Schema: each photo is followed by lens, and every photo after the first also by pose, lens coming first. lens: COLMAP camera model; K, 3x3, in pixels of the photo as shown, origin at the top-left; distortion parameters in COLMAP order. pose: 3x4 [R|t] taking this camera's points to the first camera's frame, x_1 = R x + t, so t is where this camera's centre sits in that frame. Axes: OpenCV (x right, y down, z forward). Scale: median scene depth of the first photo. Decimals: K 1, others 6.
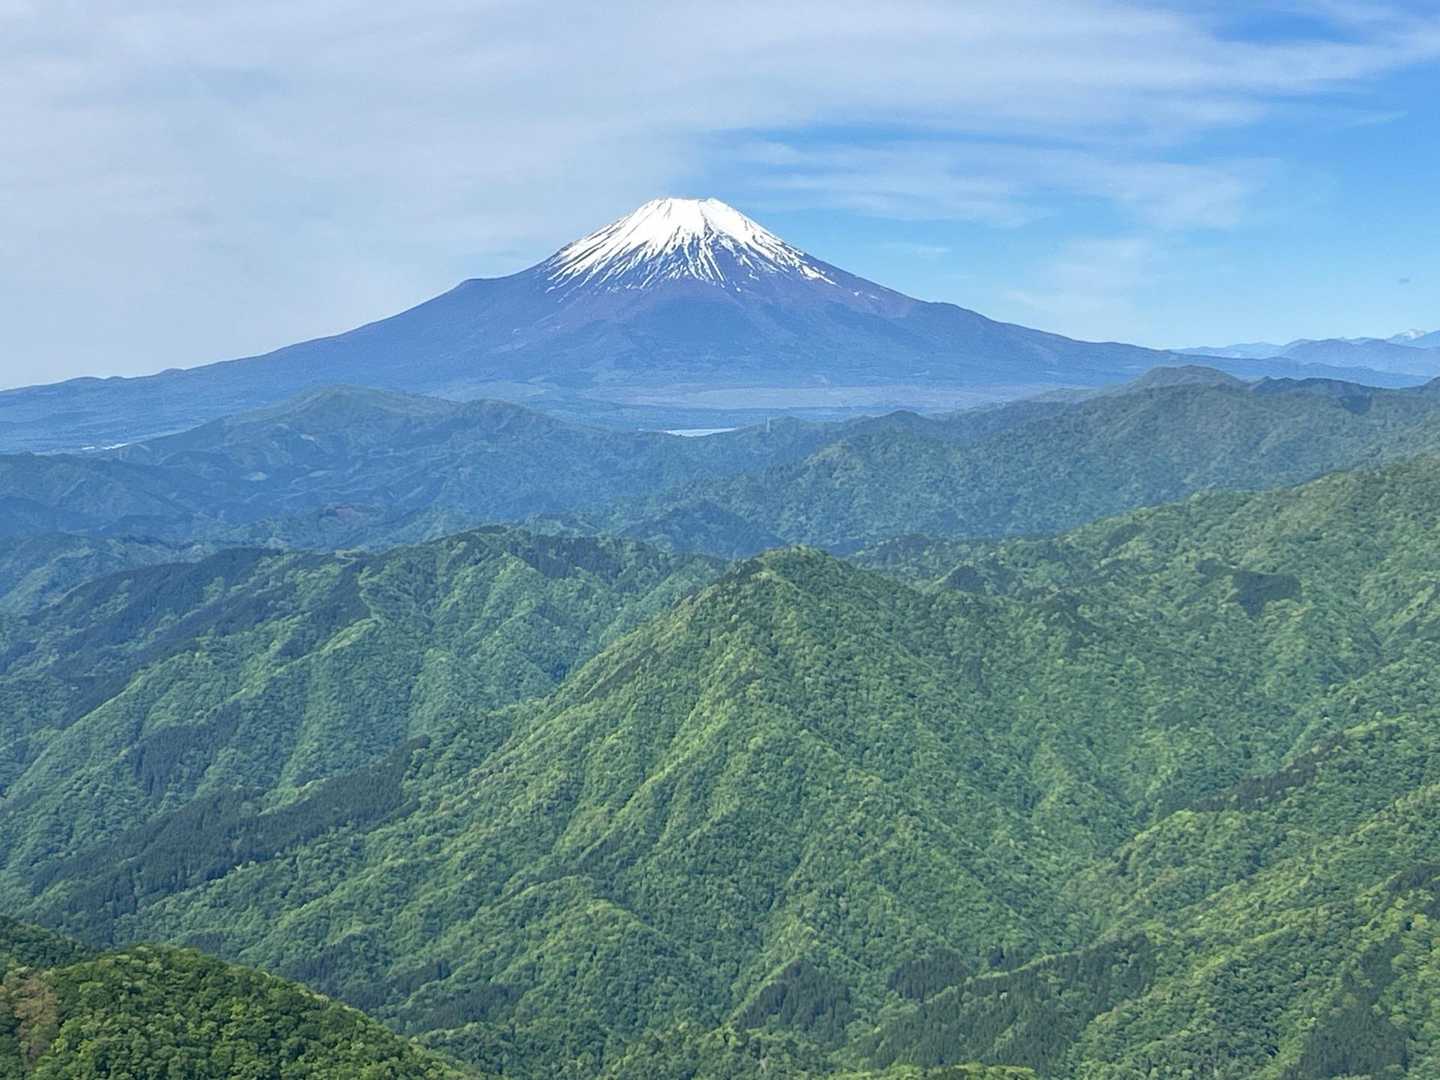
lens RADIAL K [[2583.6, 0, 720.0], [0, 2583.6, 540.0], [0, 0, 1]] dist [0.237369, -1.017061]
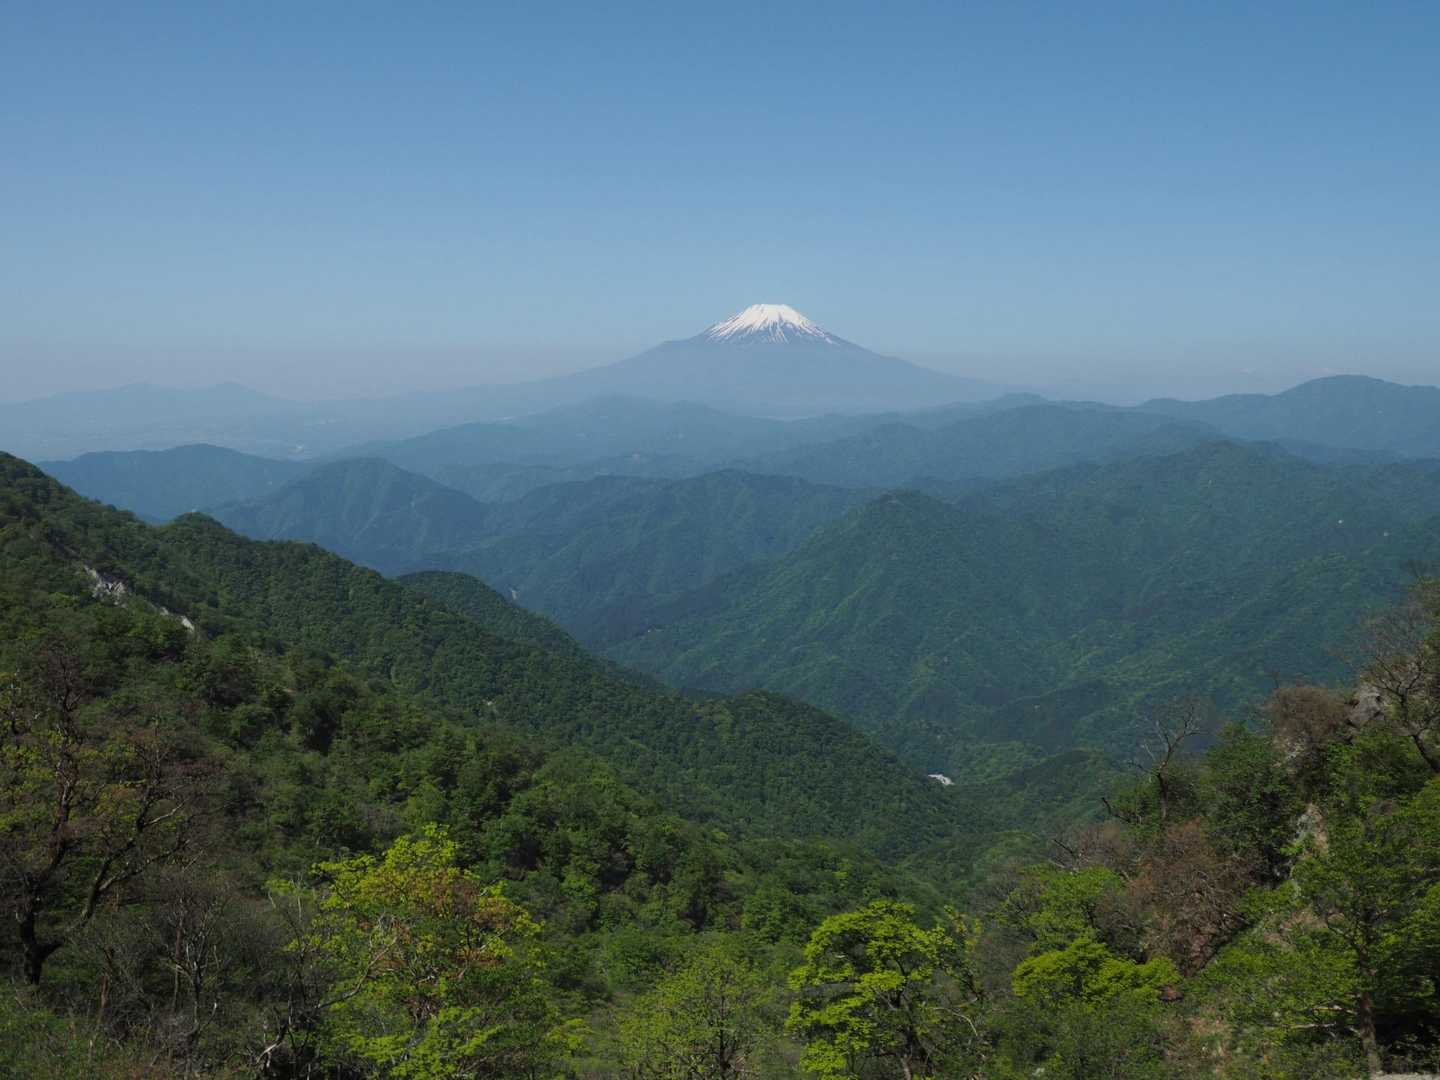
lens RADIAL K [[1231.6, 0, 720.0], [0, 1231.6, 540.0], [0, 0, 1]] dist [0.004171, -0.003738]
pose [[0.999067, 0.026847, -0.033839, -0.102147], [-0.024714, 0.997773, 0.061952, -0.015911], [0.035427, -0.061058, 0.997505, -0.013081]]
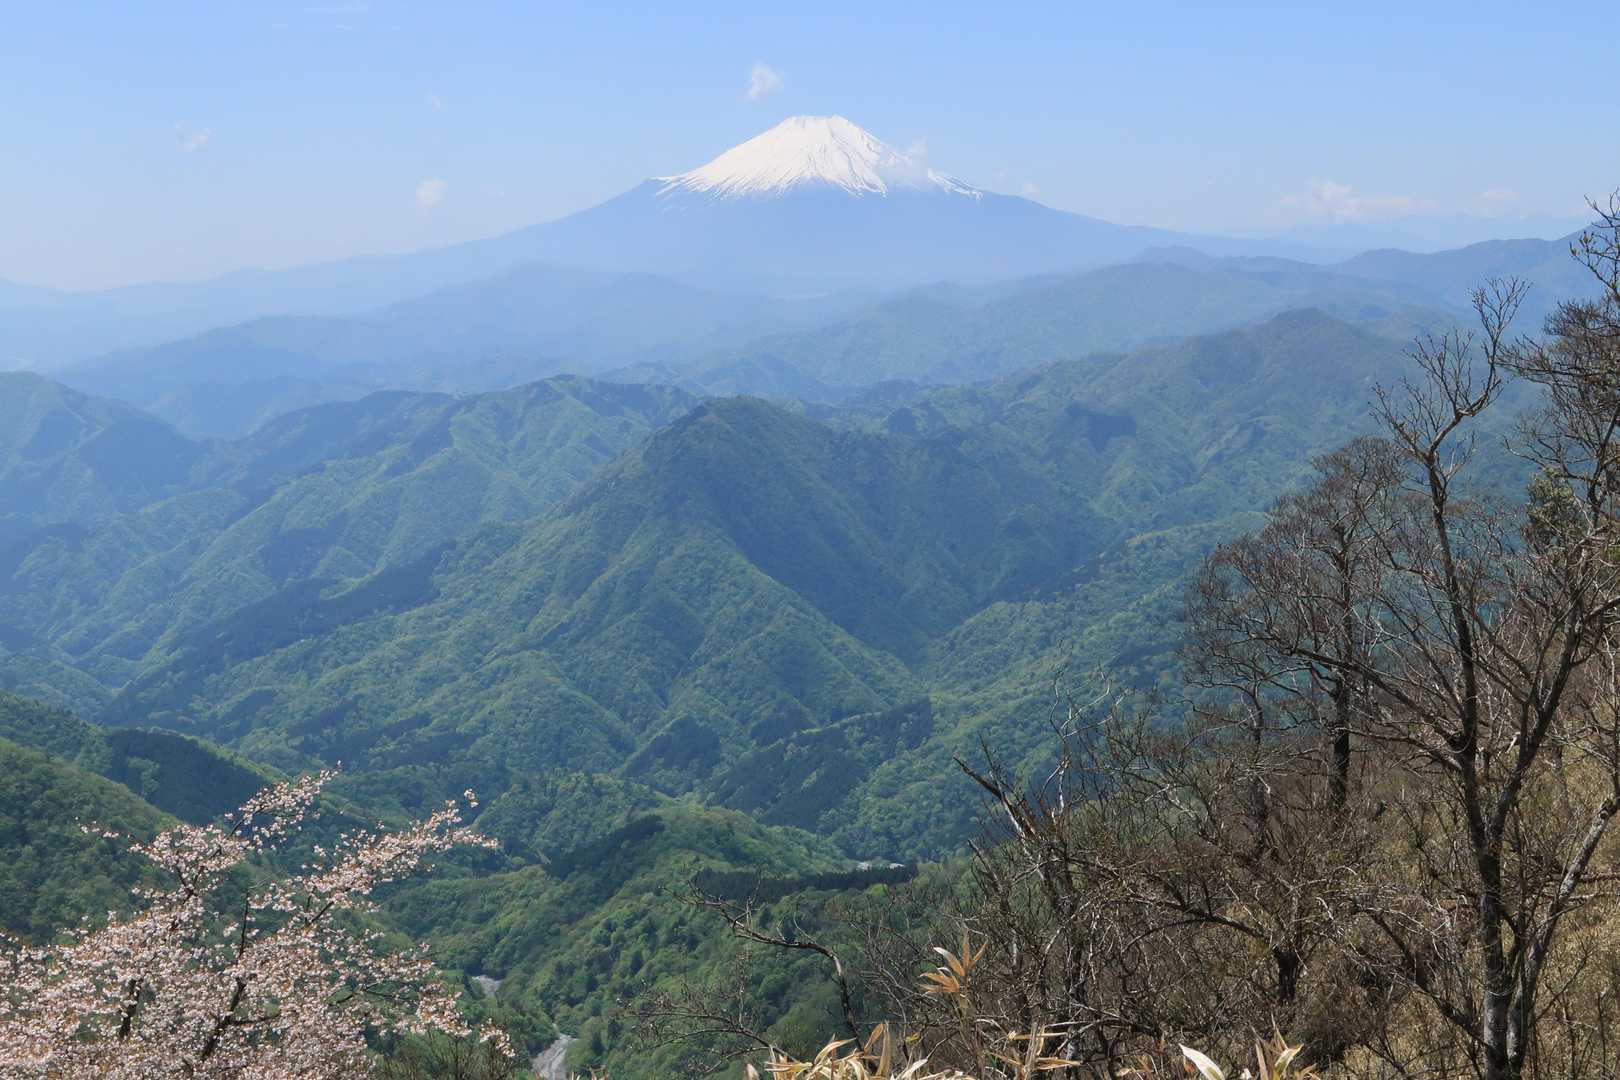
lens RADIAL K [[1949.0, 0, 810.0], [0, 1949.0, 540.0], [0, 0, 1]] dist [0.009599, 0.012189]
pose [[0.999471, 0.002814, -0.032404, 0.114915], [-0.000079, 0.996458, 0.084089, -0.008928], [0.032525, -0.084042, 0.995931, 0.028487]]
